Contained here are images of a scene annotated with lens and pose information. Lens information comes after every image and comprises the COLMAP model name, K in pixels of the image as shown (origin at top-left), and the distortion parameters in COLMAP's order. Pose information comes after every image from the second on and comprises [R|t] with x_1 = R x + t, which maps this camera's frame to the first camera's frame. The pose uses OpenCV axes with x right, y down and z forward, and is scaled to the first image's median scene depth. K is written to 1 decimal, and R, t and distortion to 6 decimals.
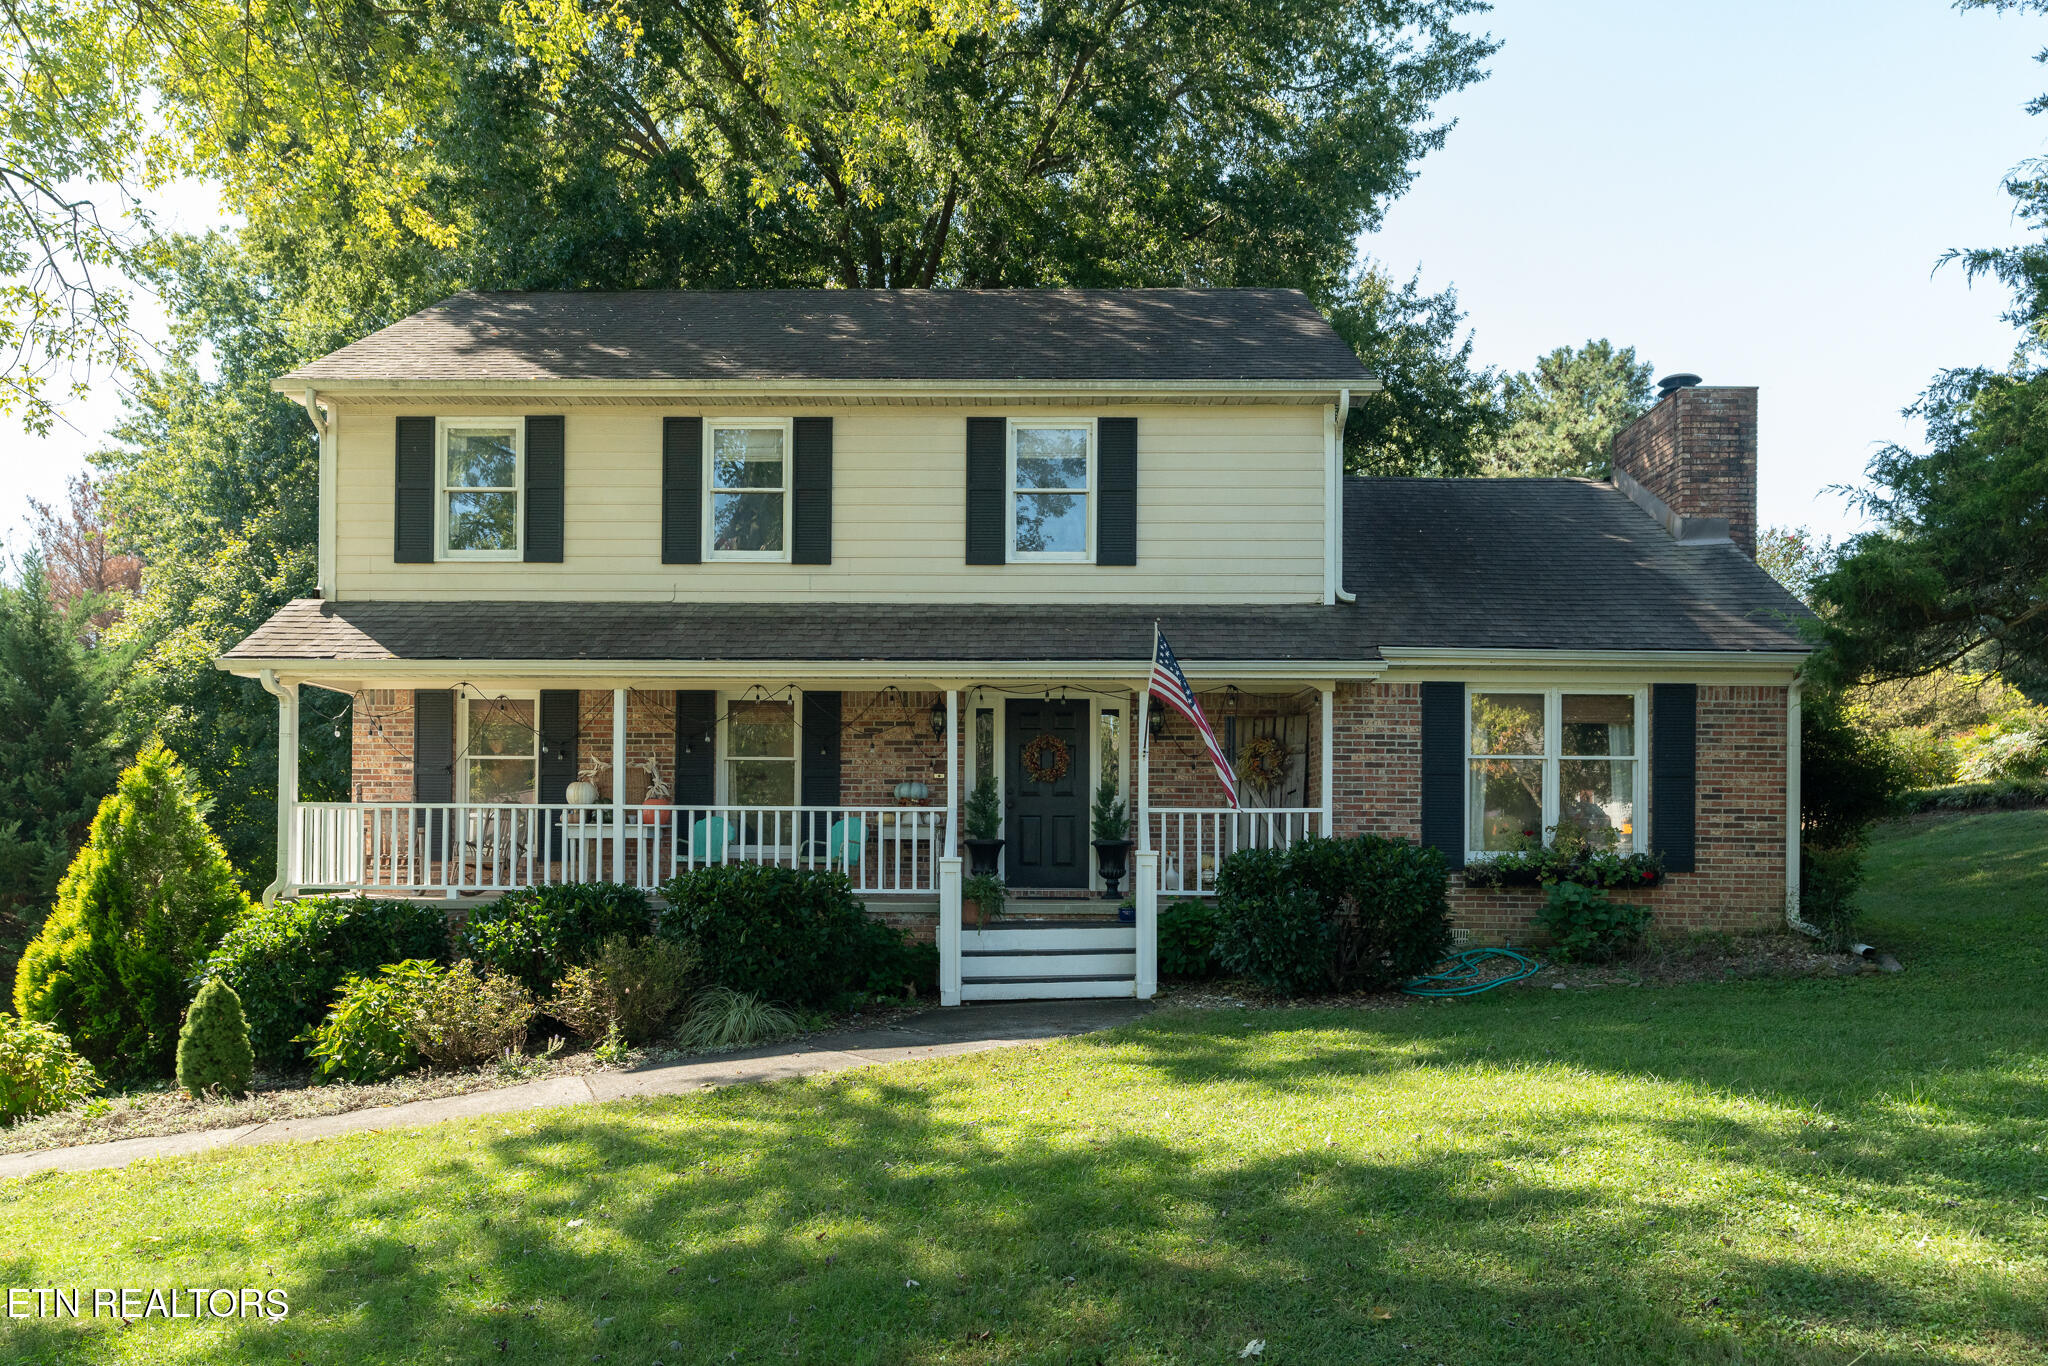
lens RADIAL K [[1410.5, 0, 1014.4], [0, 1410.5, 828.6], [0, 0, 1]] dist [0.000873, 0.000668]
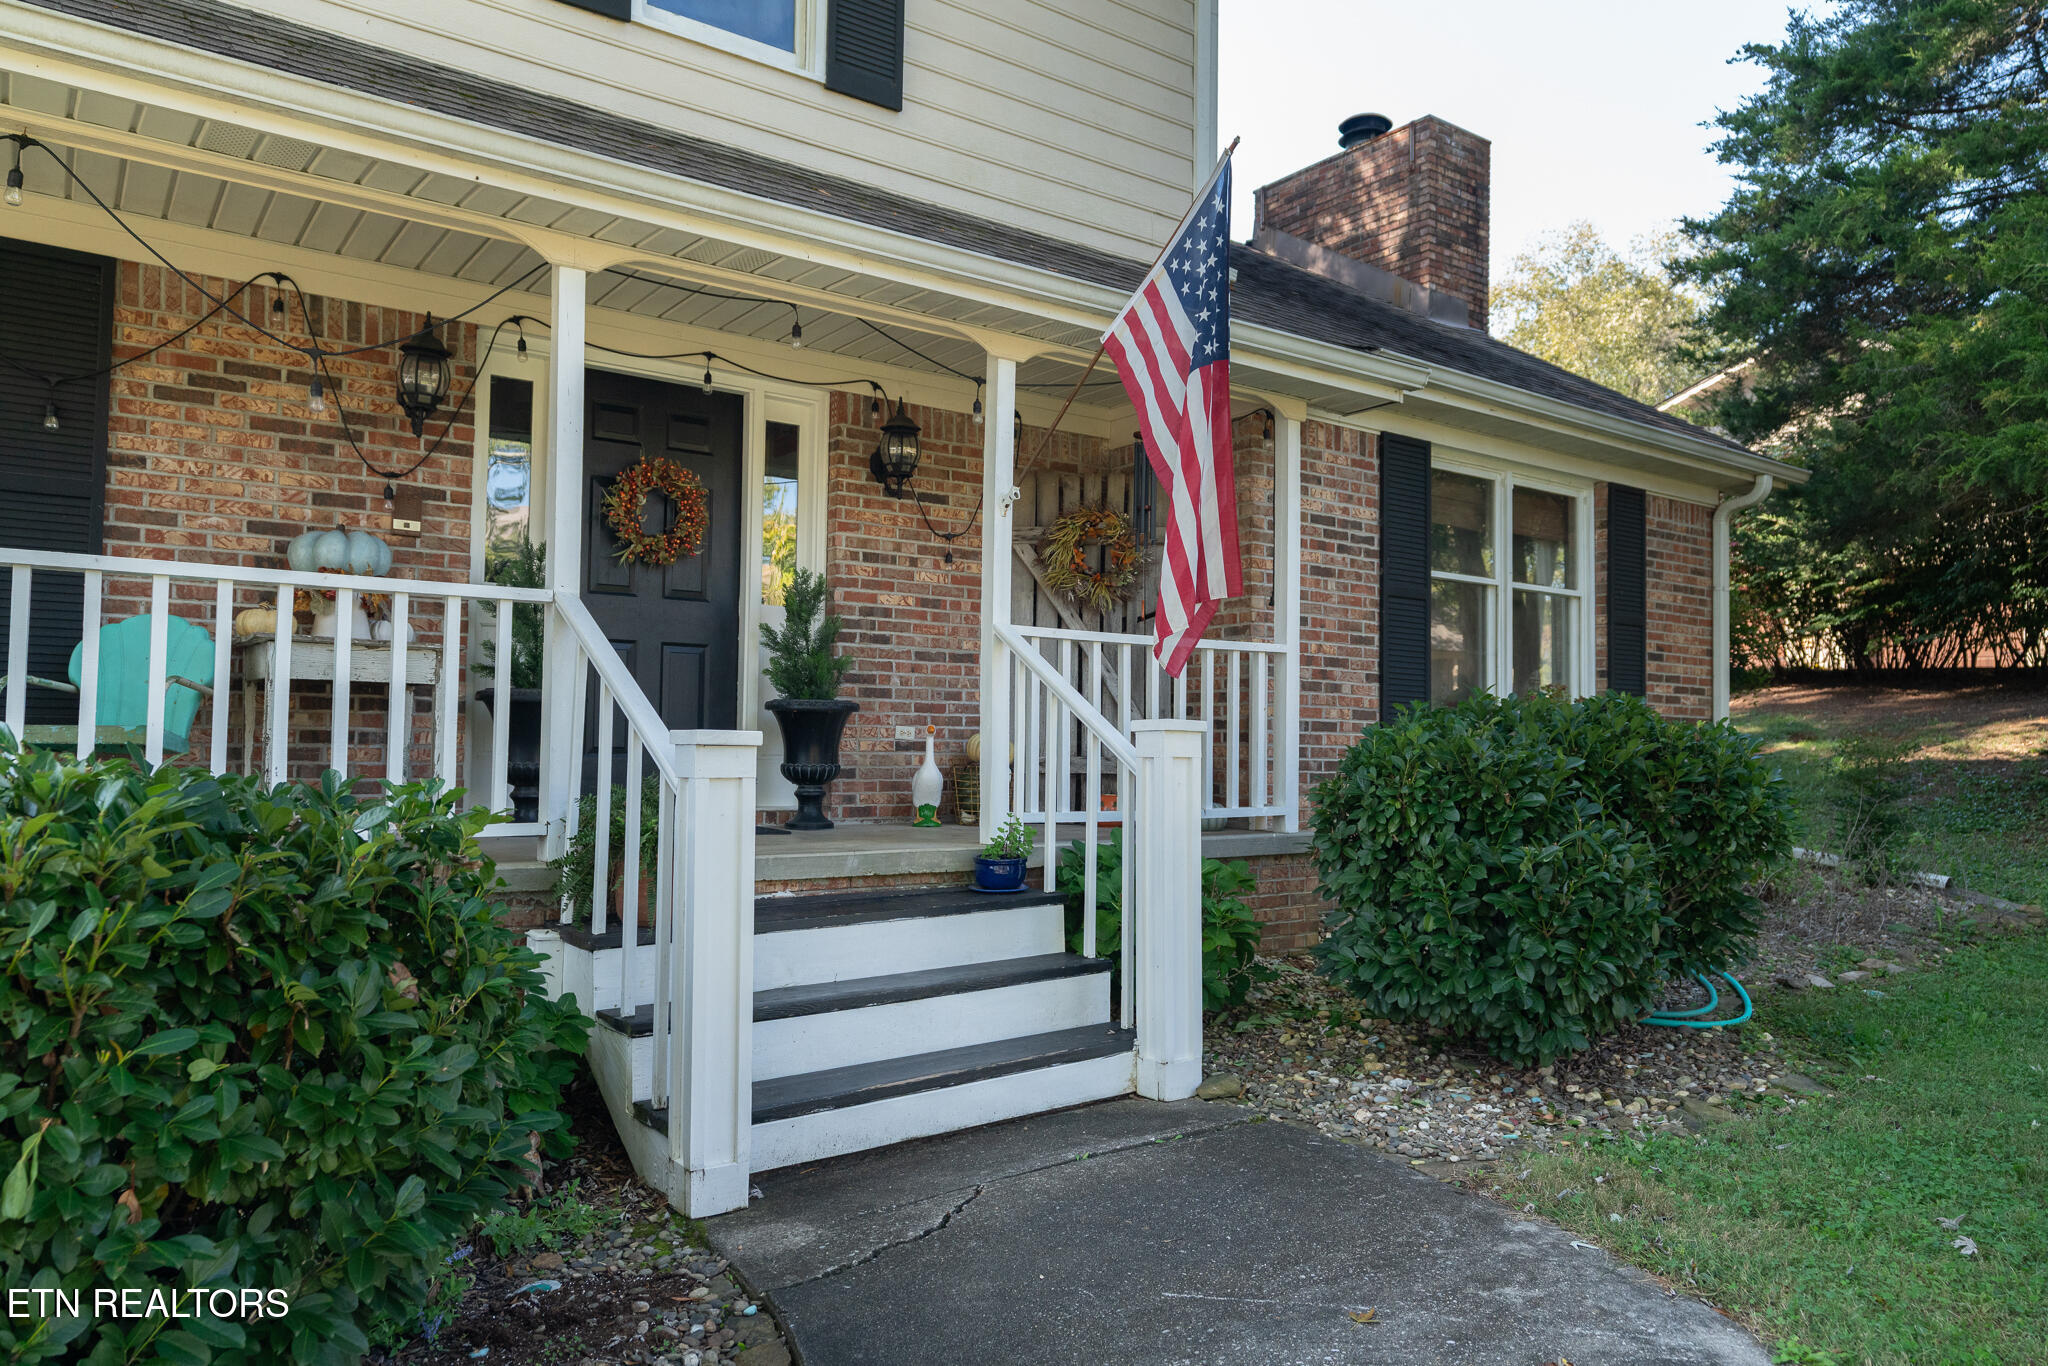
lens RADIAL K [[1415.0, 0, 1024.0], [0, 1415.0, 683.0], [0, 0, 1]] dist [0.007097, 0.004577]
pose [[0.802155, 0.032542, 0.596229, -0.159303], [-0.018169, 0.999382, -0.030101, 0.016113], [-0.596840, 0.013312, 0.802250, 0.621566]]
